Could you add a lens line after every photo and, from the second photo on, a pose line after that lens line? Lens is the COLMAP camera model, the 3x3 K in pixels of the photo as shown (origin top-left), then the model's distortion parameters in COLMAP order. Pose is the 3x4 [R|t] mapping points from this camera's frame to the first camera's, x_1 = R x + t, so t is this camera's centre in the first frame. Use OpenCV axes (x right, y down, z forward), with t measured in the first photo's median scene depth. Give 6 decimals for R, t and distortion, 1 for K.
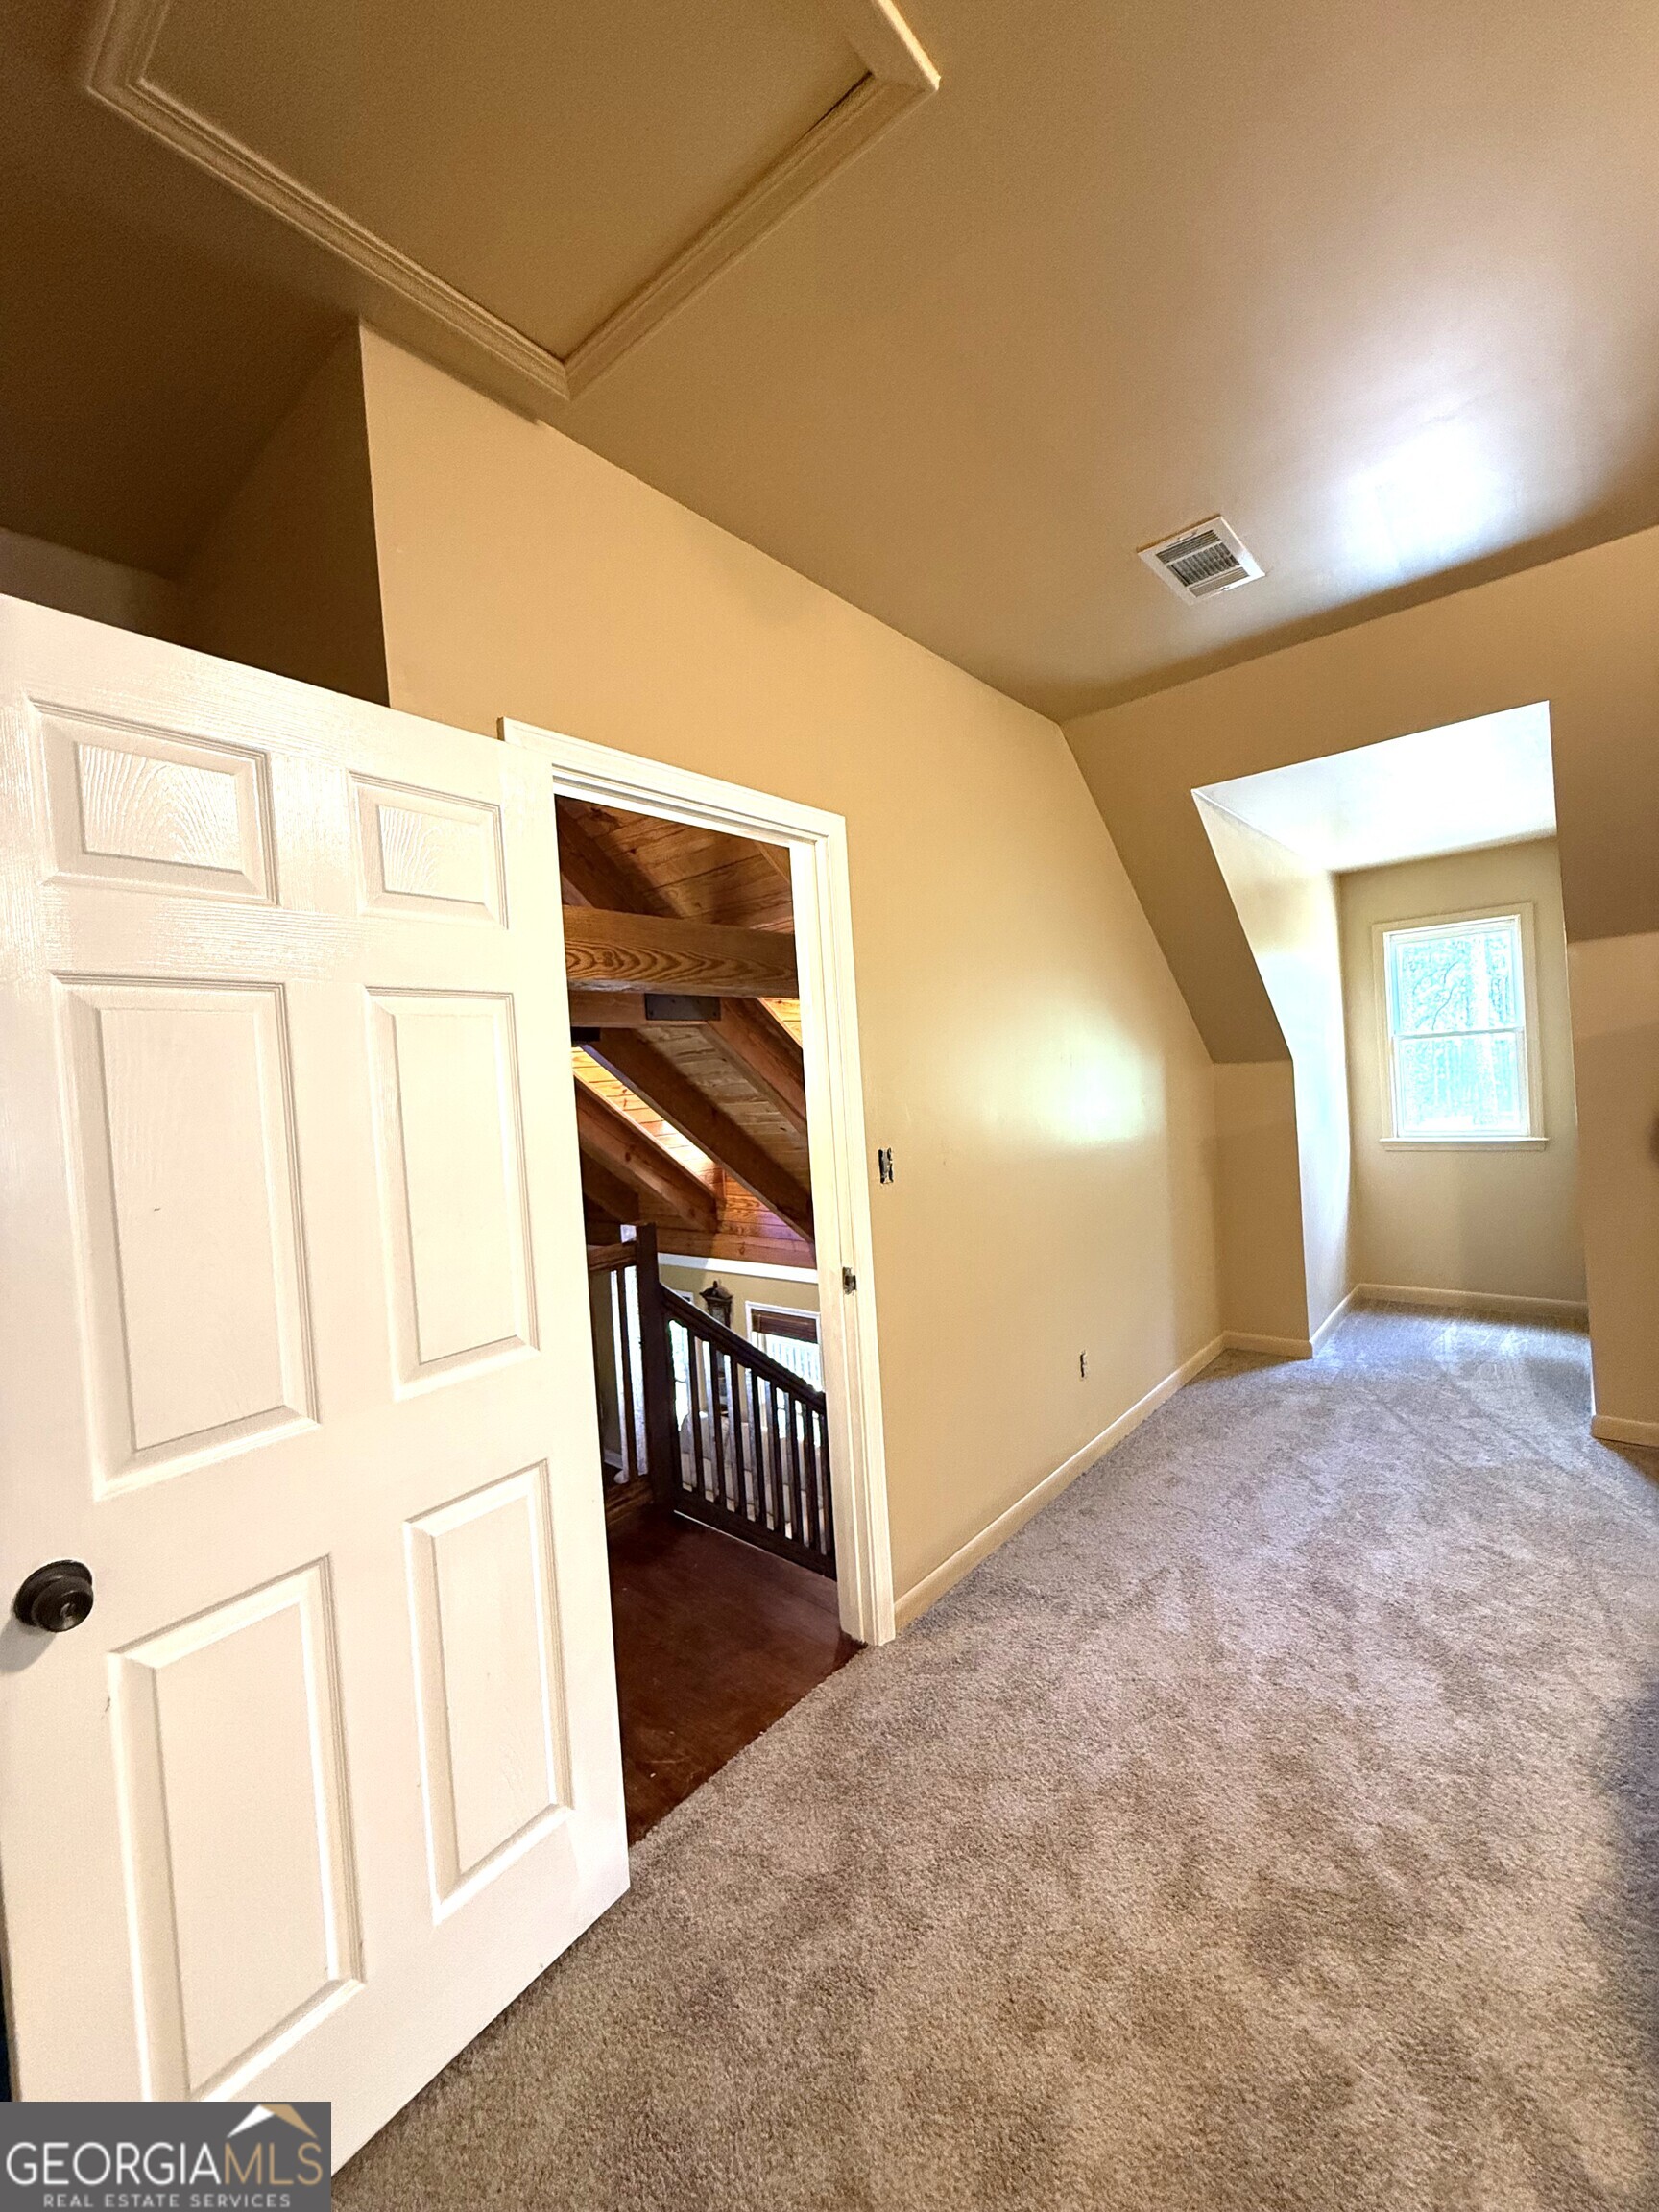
lens RADIAL K [[884.2, 0, 827.5], [0, 884.2, 1098.7], [0, 0, 1]] dist [0.002674, 0.000328]
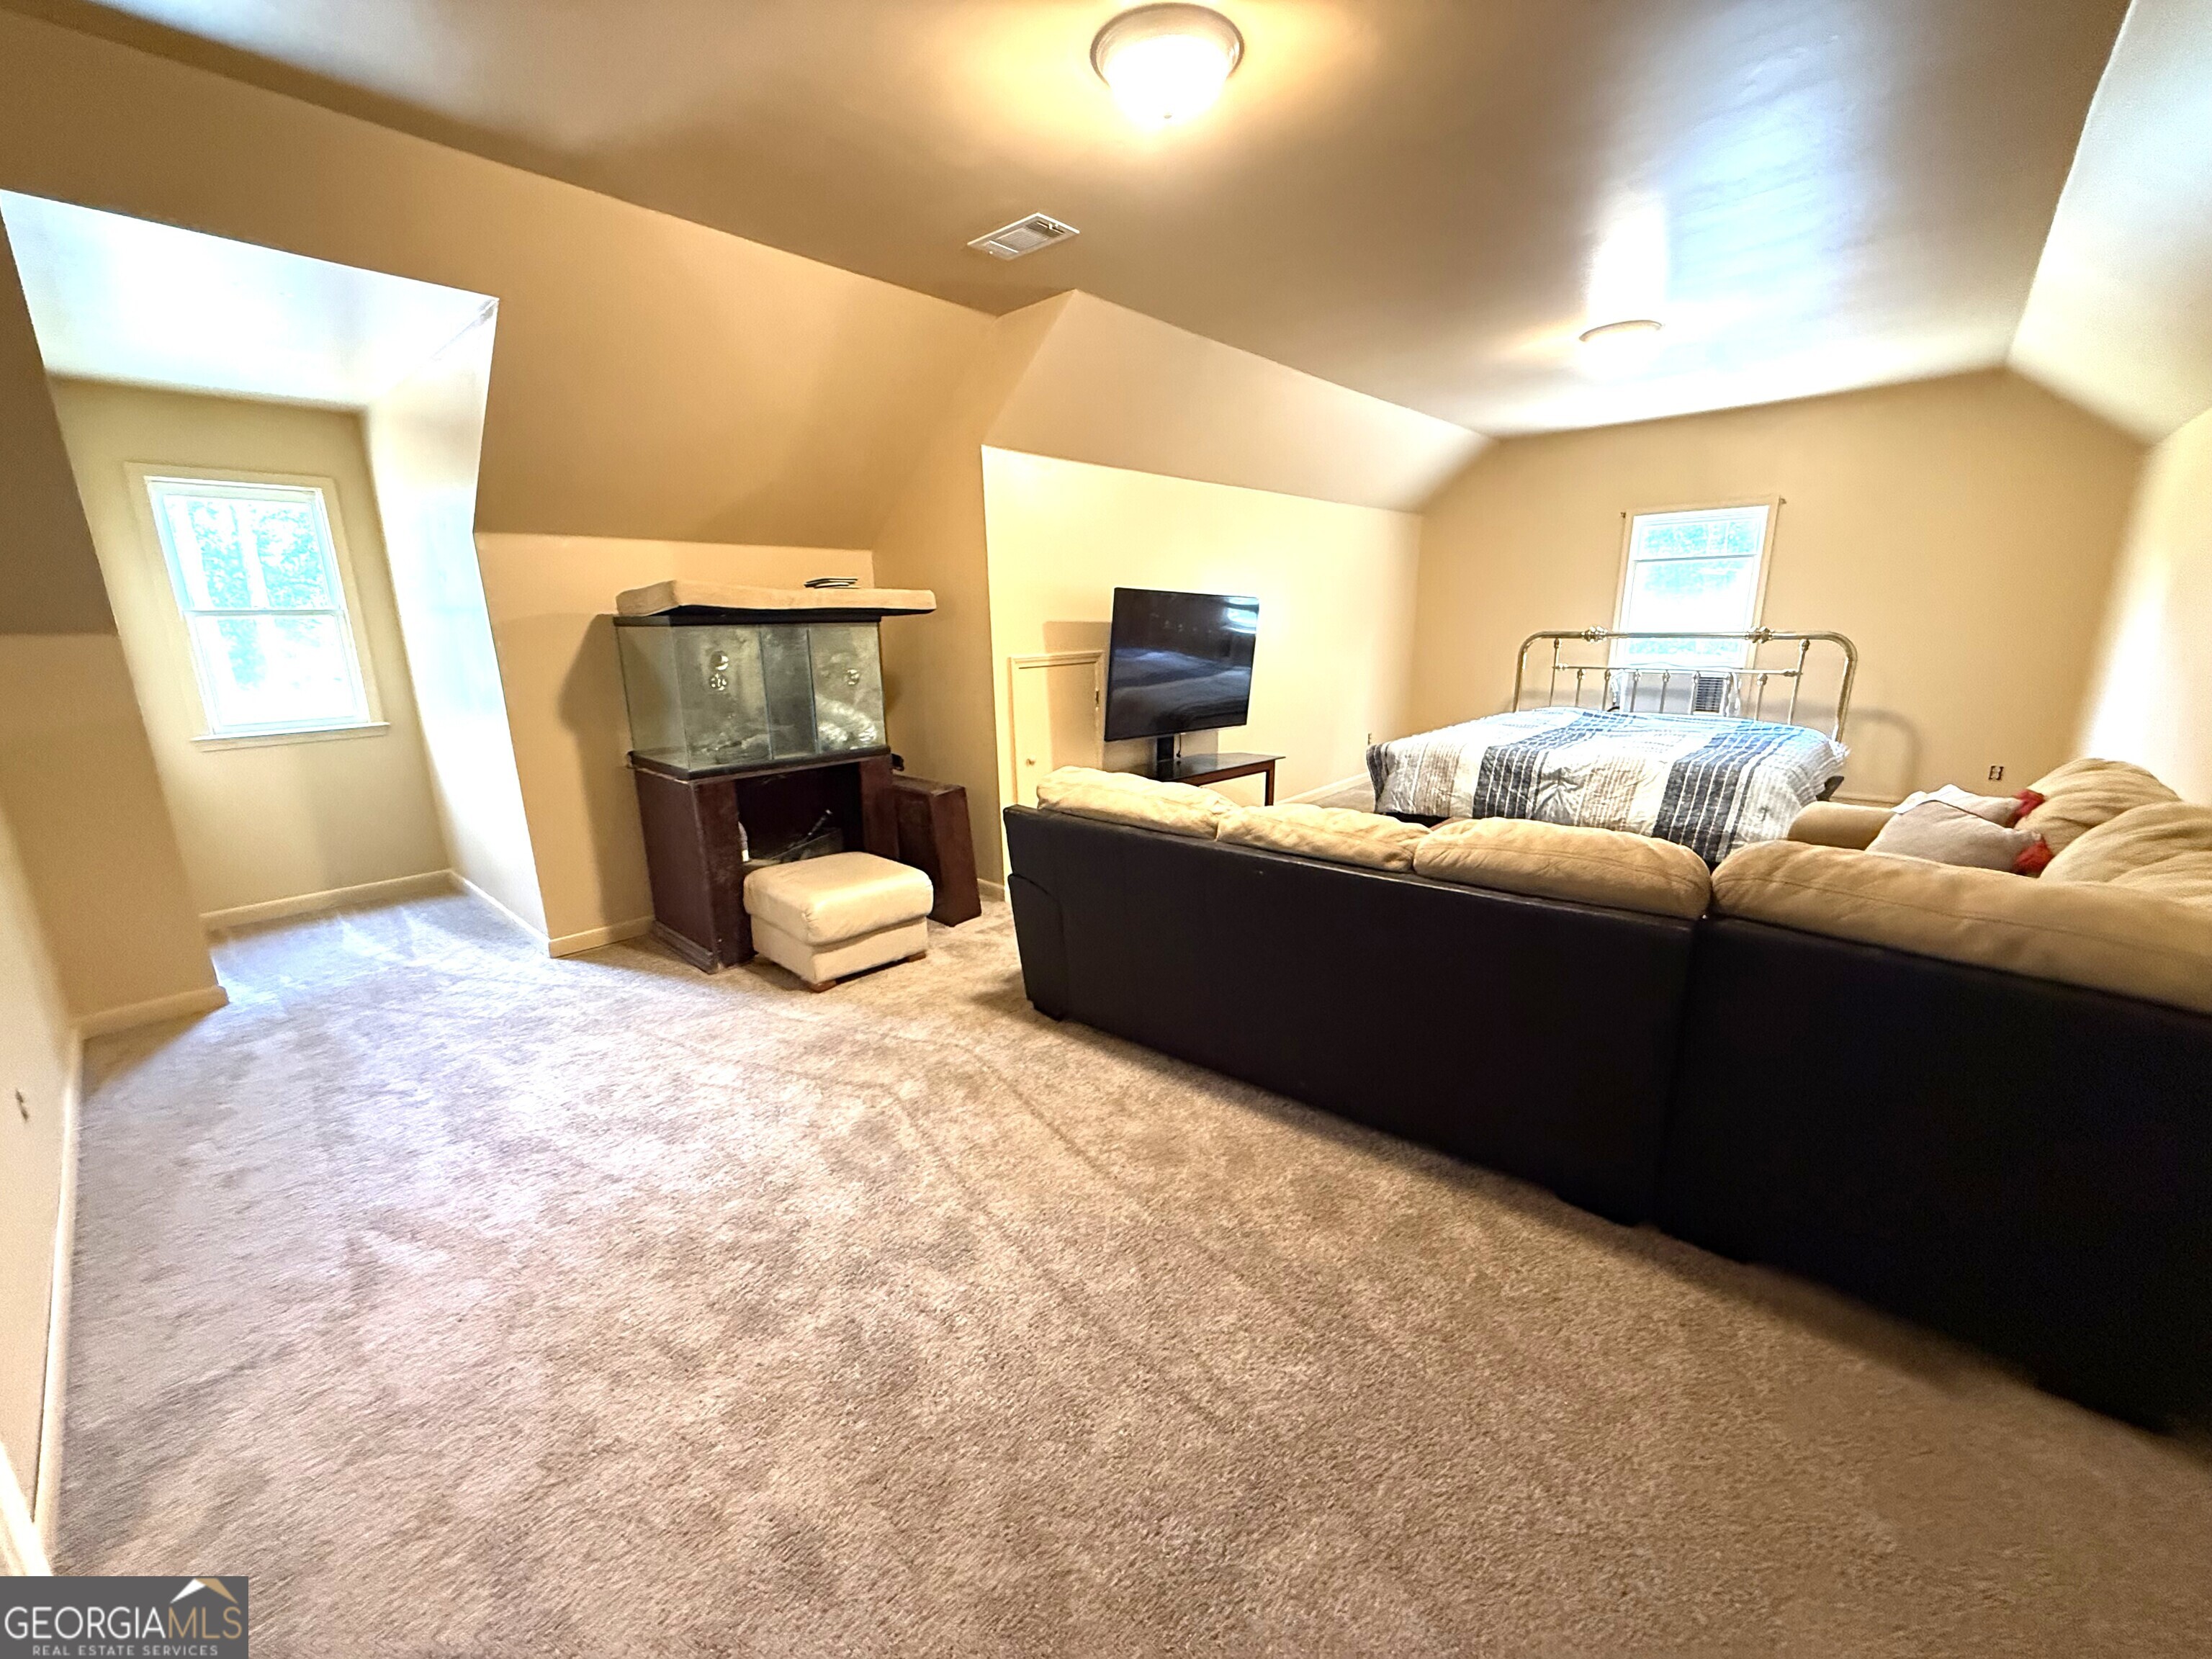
lens RADIAL K [[877.1, 0, 1106.0], [0, 877.1, 829.5], [0, 0, 1]] dist [-0.000301, -0.000380]
pose [[0.032199, -0.177282, 0.983633, -0.381413], [0.031633, 0.983831, 0.176283, 0.027780], [-0.998981, 0.025439, 0.037286, 0.271734]]
